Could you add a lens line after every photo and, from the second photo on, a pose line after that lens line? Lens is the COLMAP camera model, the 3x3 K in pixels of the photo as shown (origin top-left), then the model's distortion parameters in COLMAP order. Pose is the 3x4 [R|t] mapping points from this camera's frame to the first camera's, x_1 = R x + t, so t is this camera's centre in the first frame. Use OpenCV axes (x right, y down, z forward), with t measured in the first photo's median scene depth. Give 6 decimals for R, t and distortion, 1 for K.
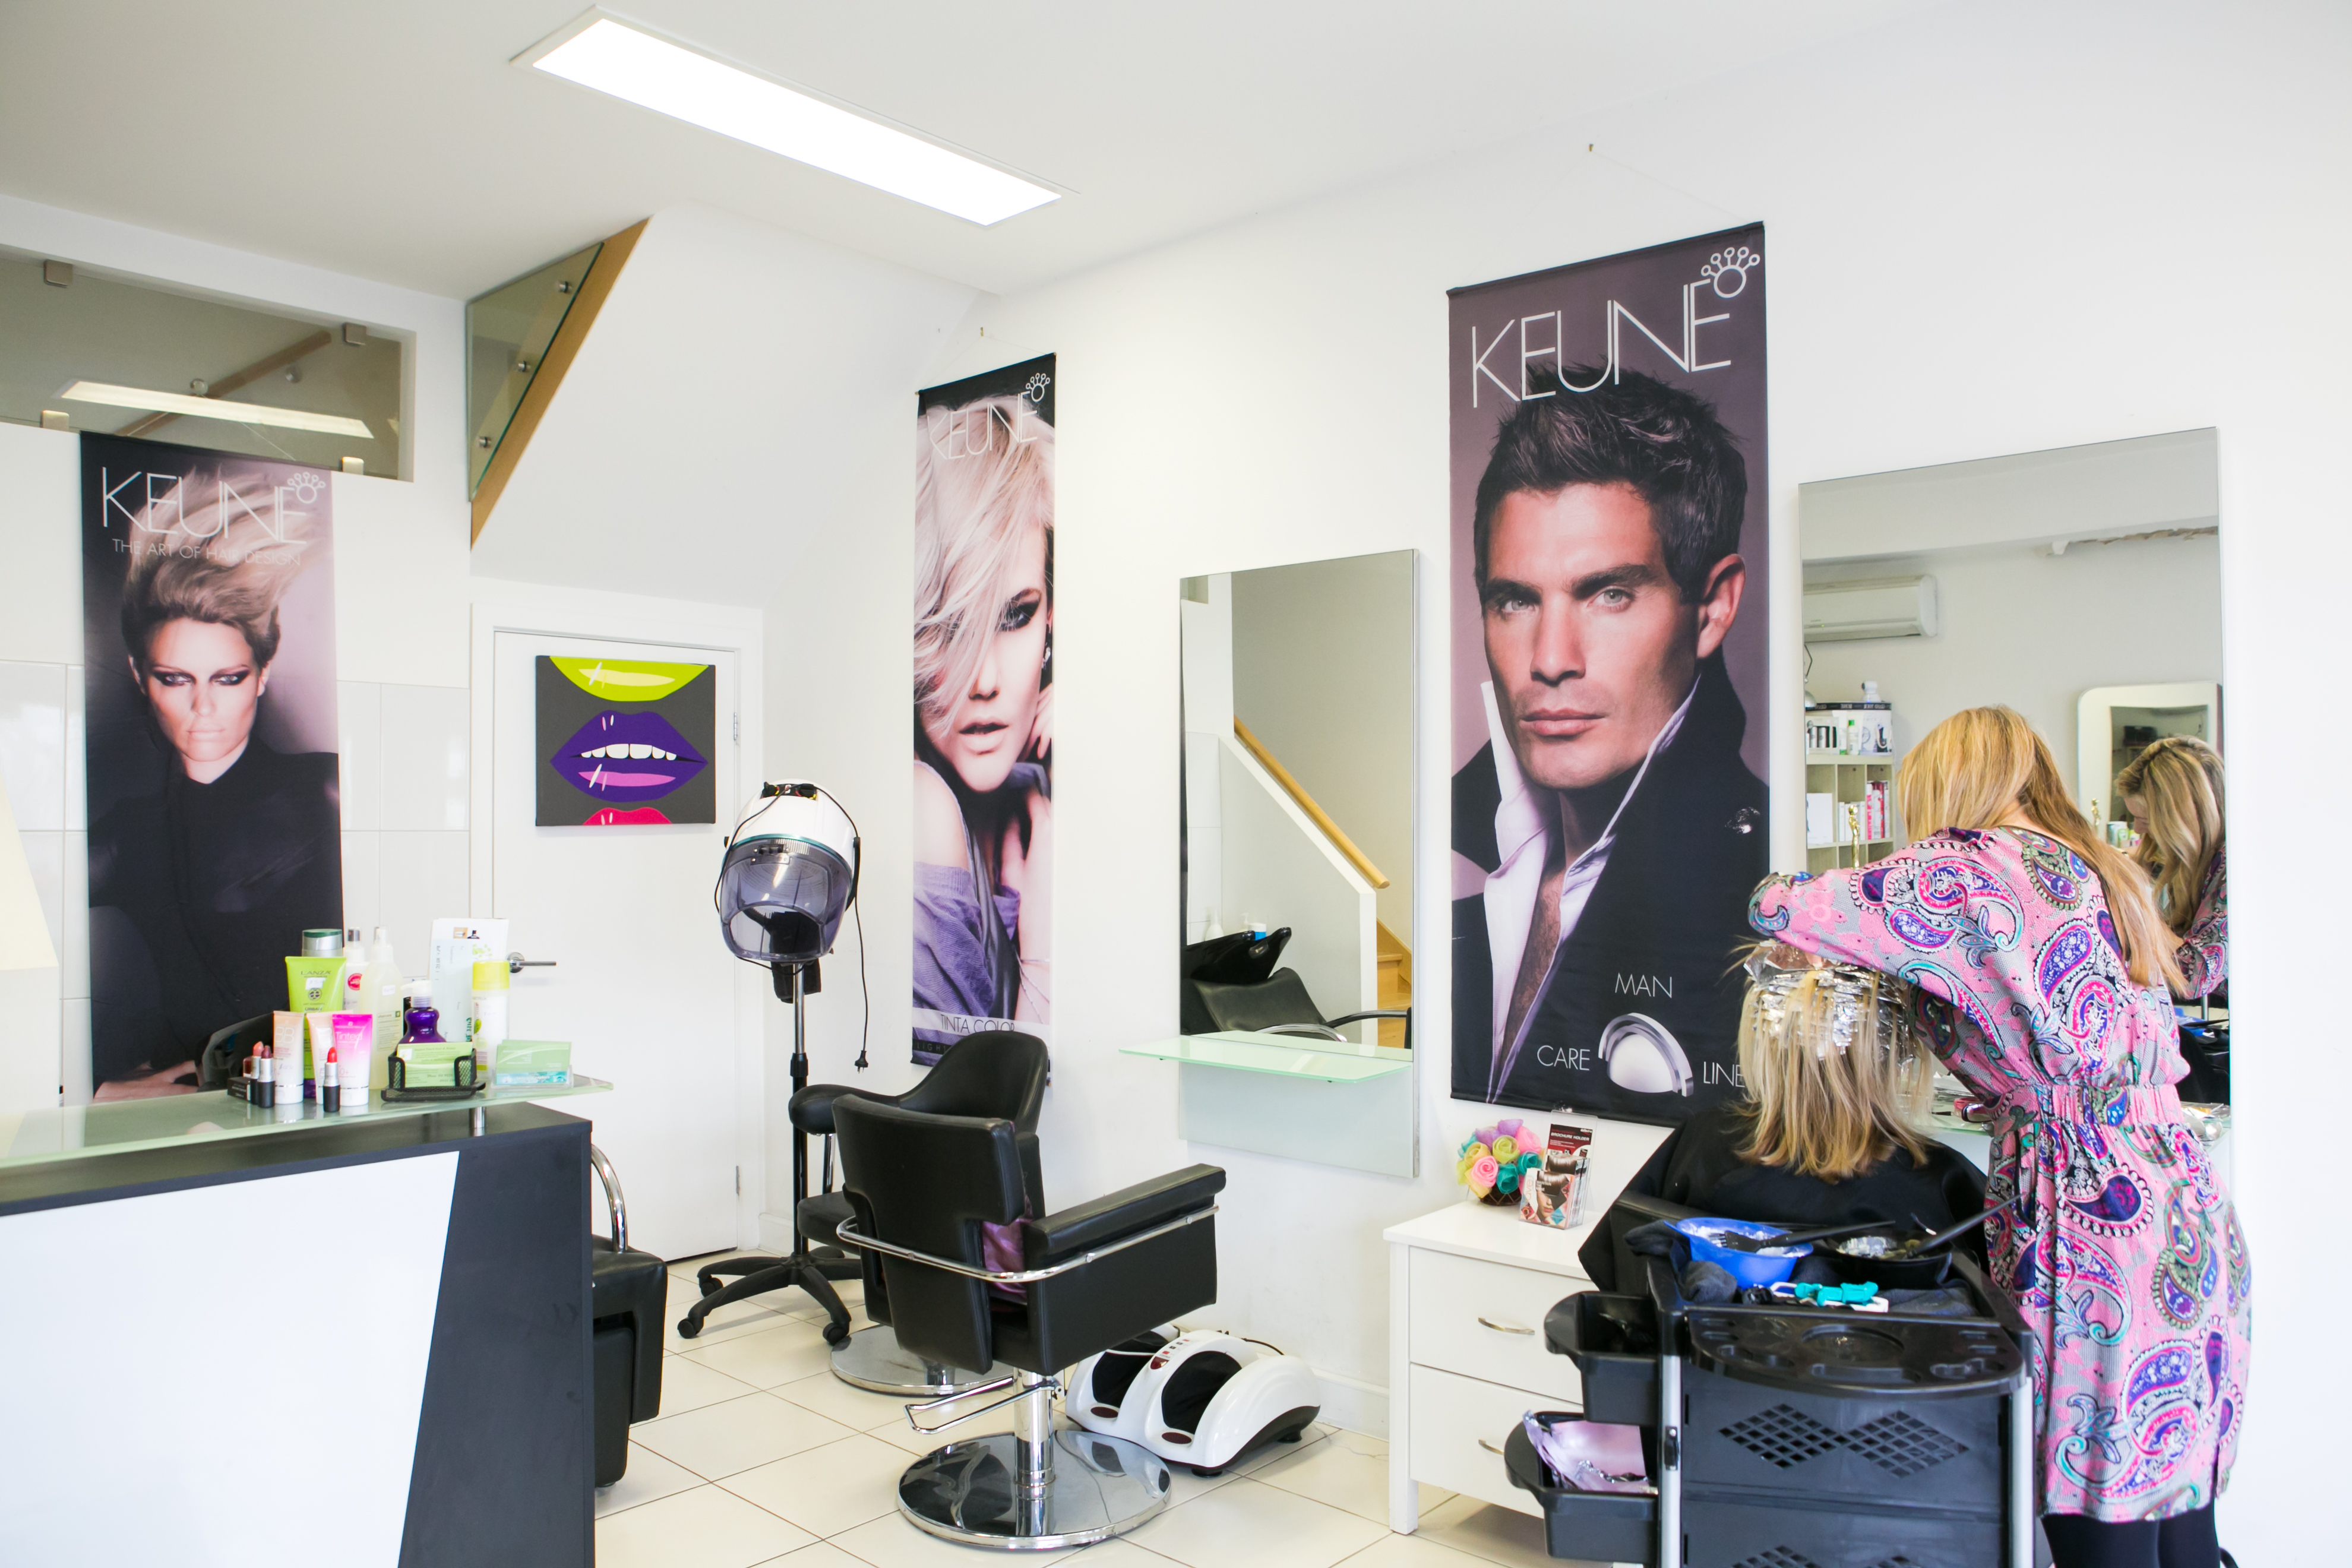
lens RADIAL K [[1631.9, 0, 1176.0], [0, 1631.9, 784.0], [0, 0, 1]] dist [0.001635, 0.105111]
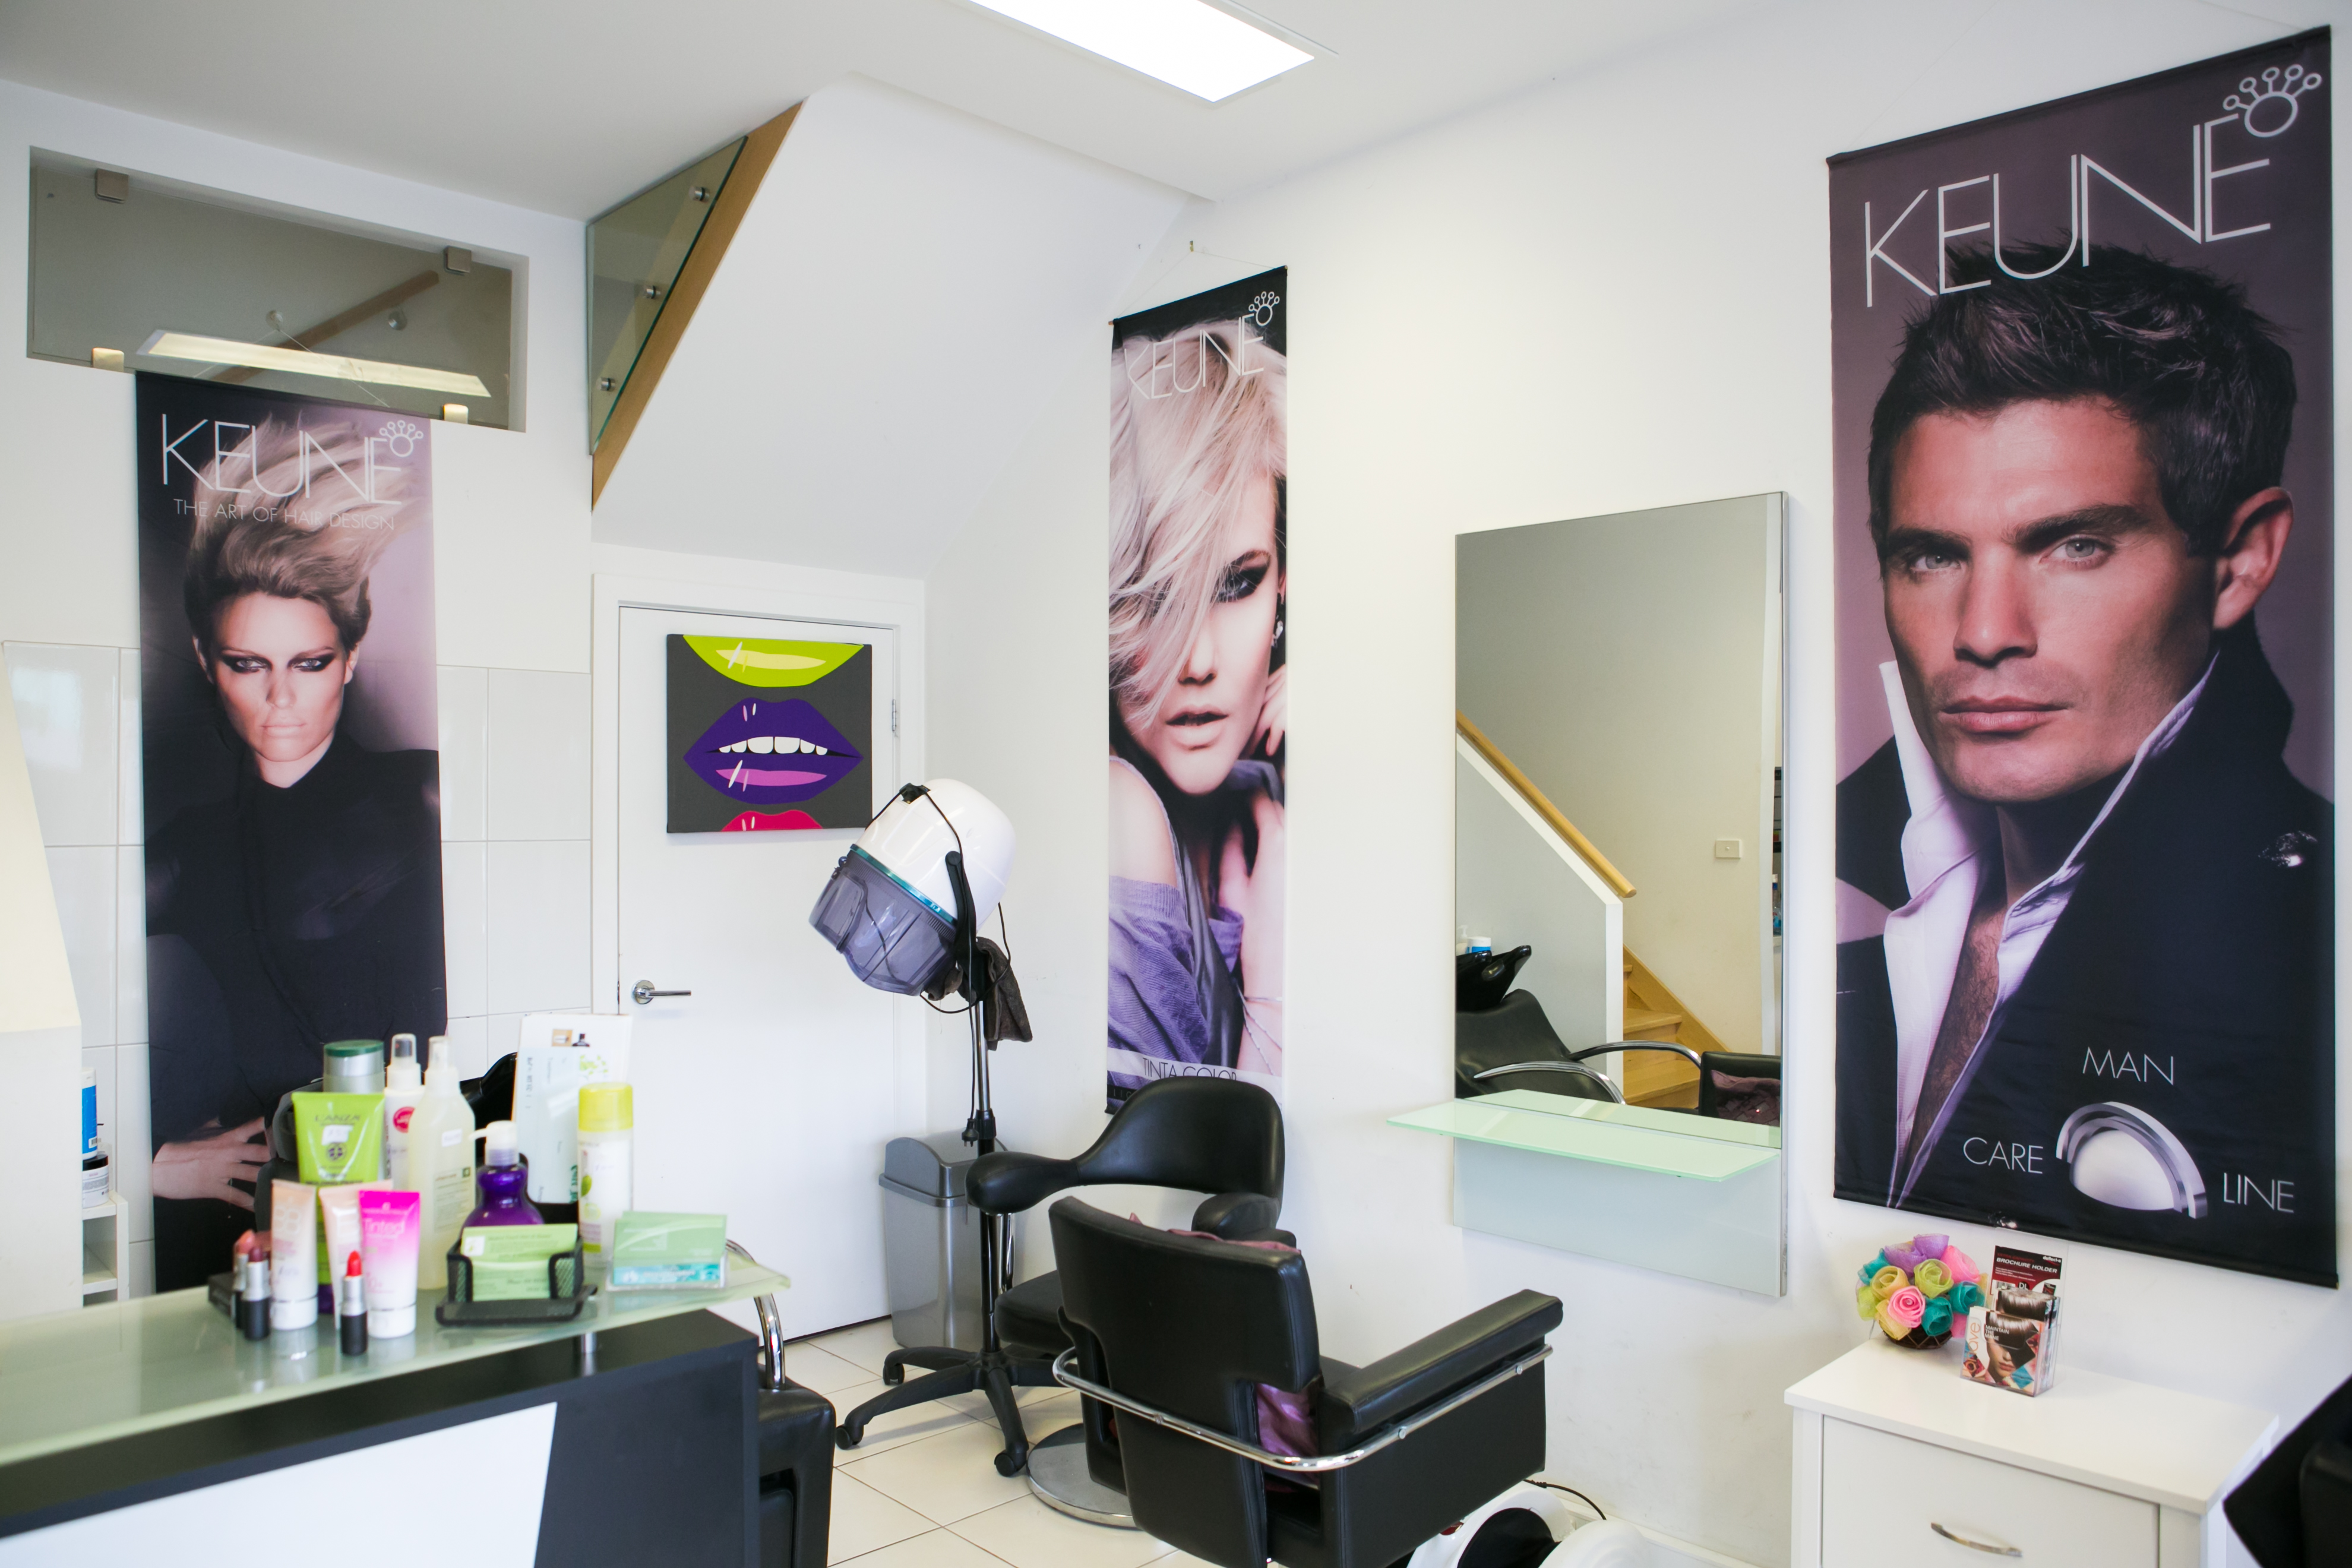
lens RADIAL K [[1695.3, 0, 1282.7], [0, 1695.3, 768.4], [0, 0, 1]] dist [-0.008975, 0.101580]
pose [[0.999714, -0.002358, -0.023797, -0.056027], [0.002389, 0.999996, 0.001284, -0.010260], [0.023794, -0.001340, 0.999716, 0.140184]]
